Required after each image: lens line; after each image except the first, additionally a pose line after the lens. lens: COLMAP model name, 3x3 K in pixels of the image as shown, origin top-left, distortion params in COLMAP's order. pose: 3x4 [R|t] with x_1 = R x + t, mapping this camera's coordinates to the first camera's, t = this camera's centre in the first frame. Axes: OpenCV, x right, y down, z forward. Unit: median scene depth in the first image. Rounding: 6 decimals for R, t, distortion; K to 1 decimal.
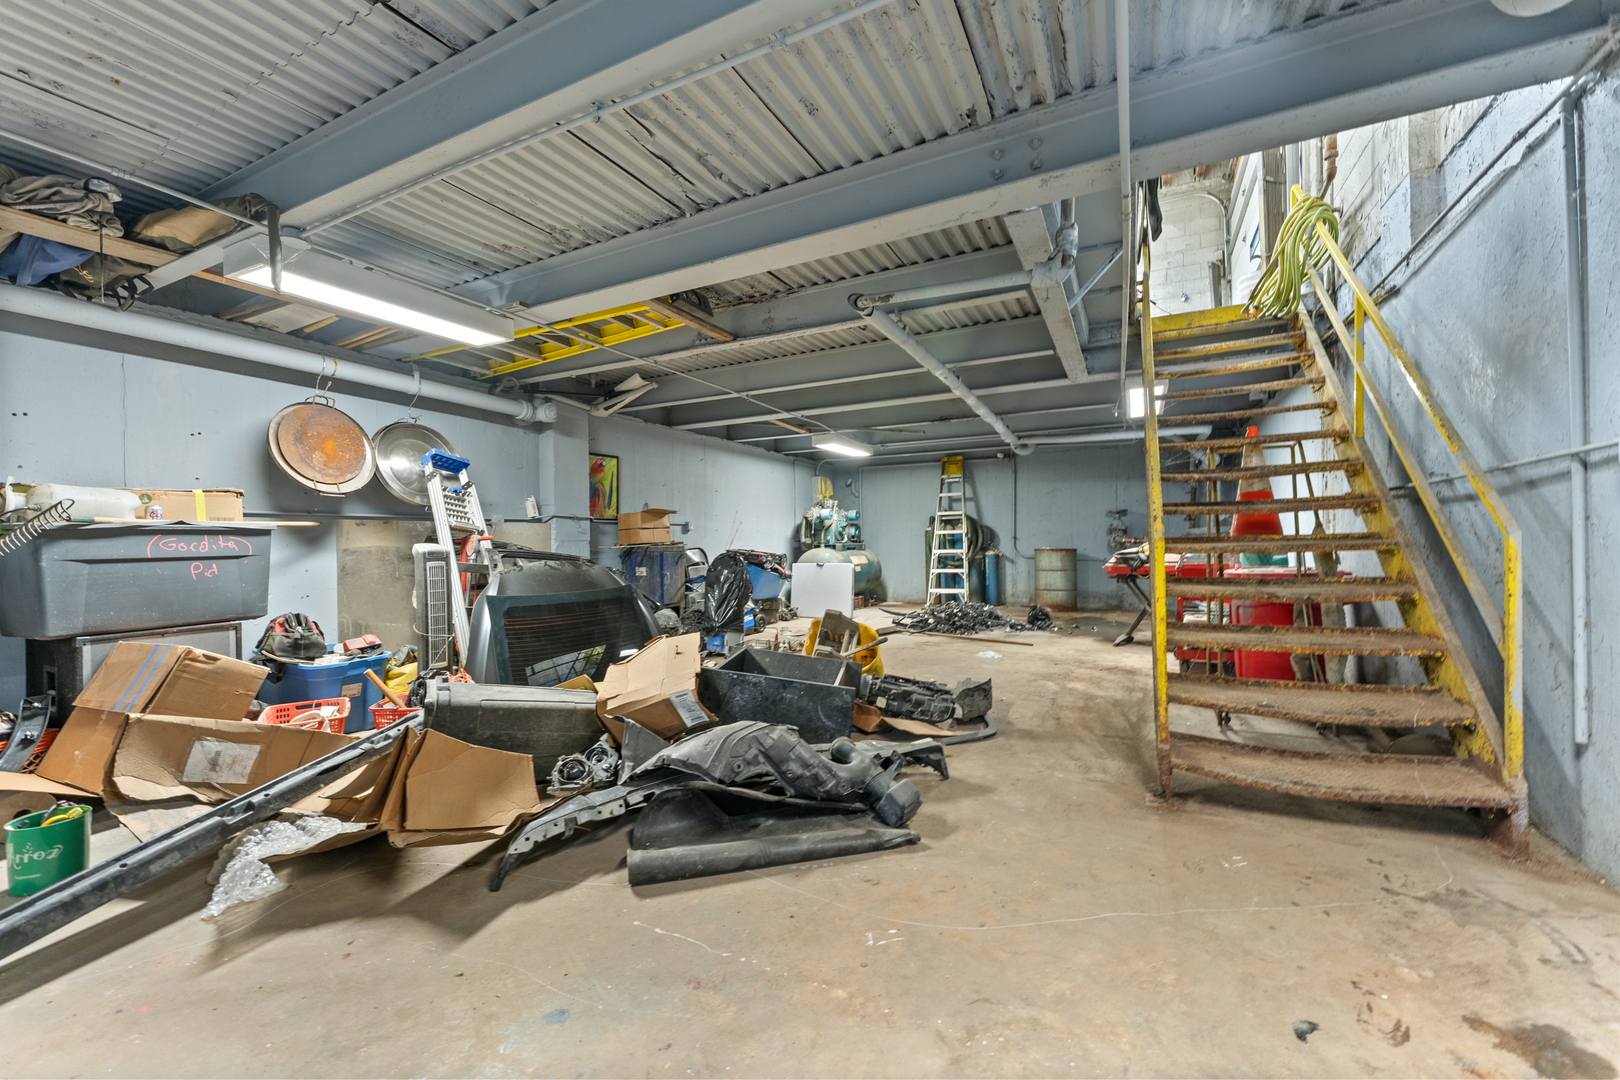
lens RADIAL K [[645.0, 0, 811.5], [0, 645.0, 536.3], [0, 0, 1]] dist [-0.000702, -0.000113]
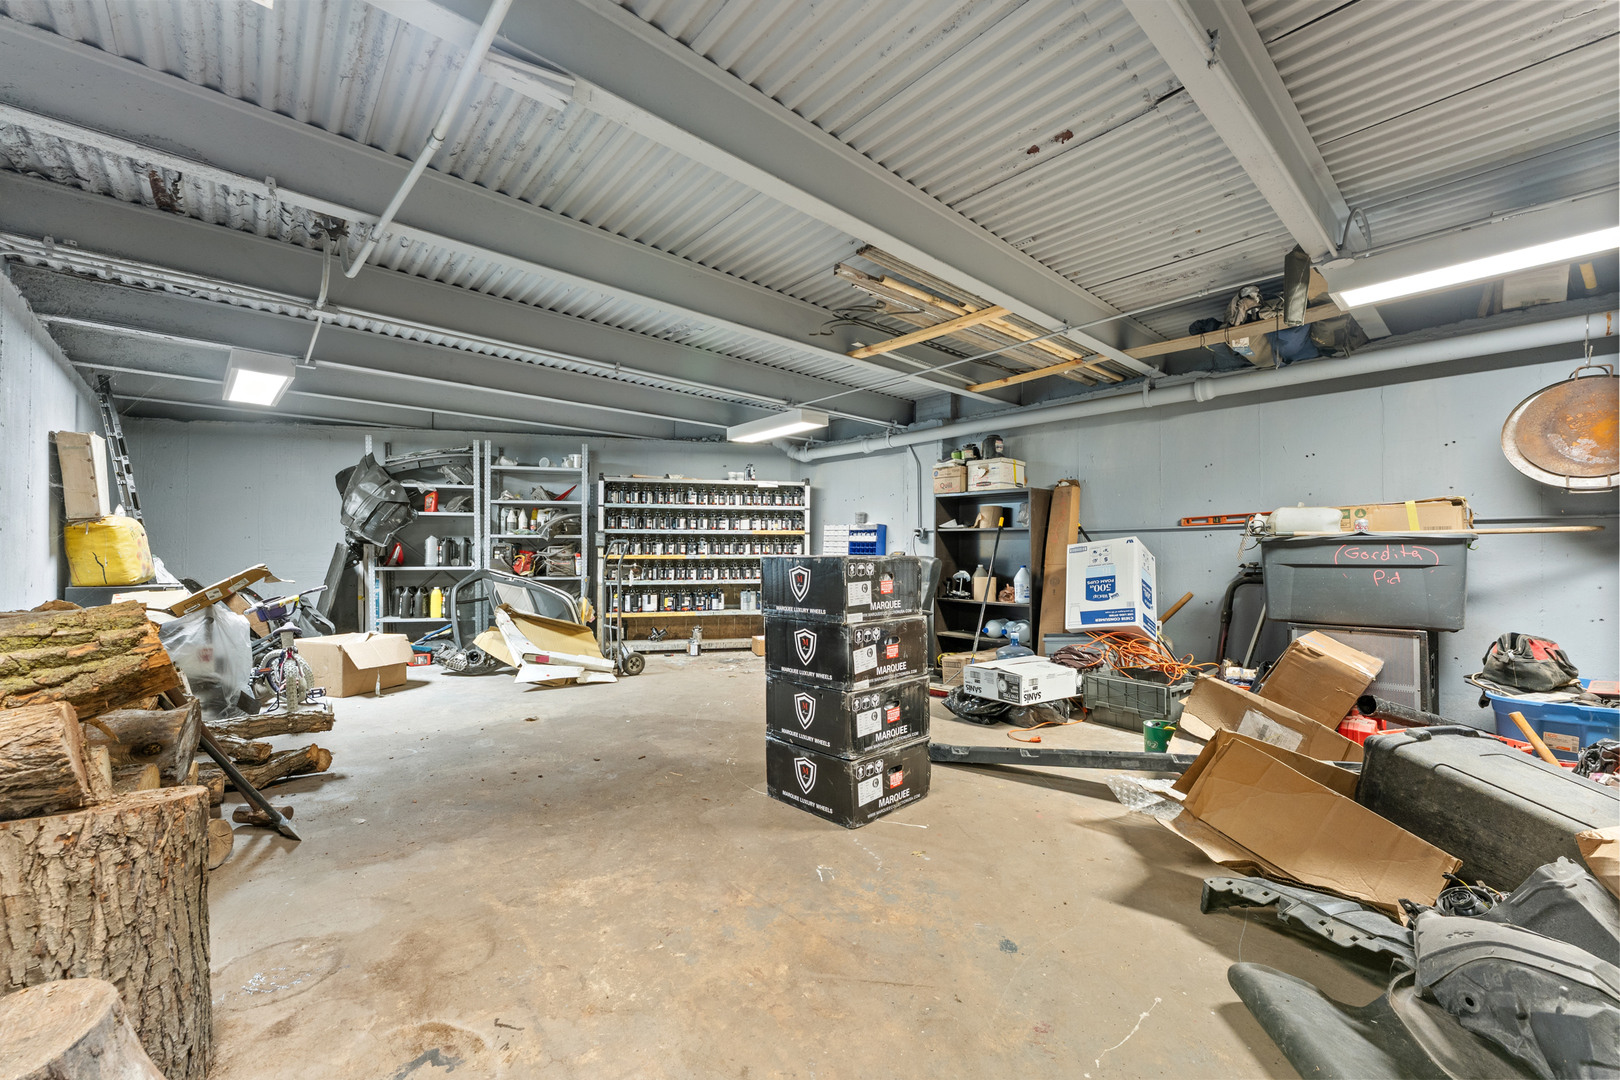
lens RADIAL K [[645.0, 0, 809.1], [0, 645.0, 546.3], [0, 0, 1]] dist [-0.000702, -0.000113]
pose [[-0.368002, 0.003674, -0.929818, 0.493306], [0.008512, 0.999964, 0.000583, -0.009776], [0.929786, -0.007700, -0.368020, 0.621208]]
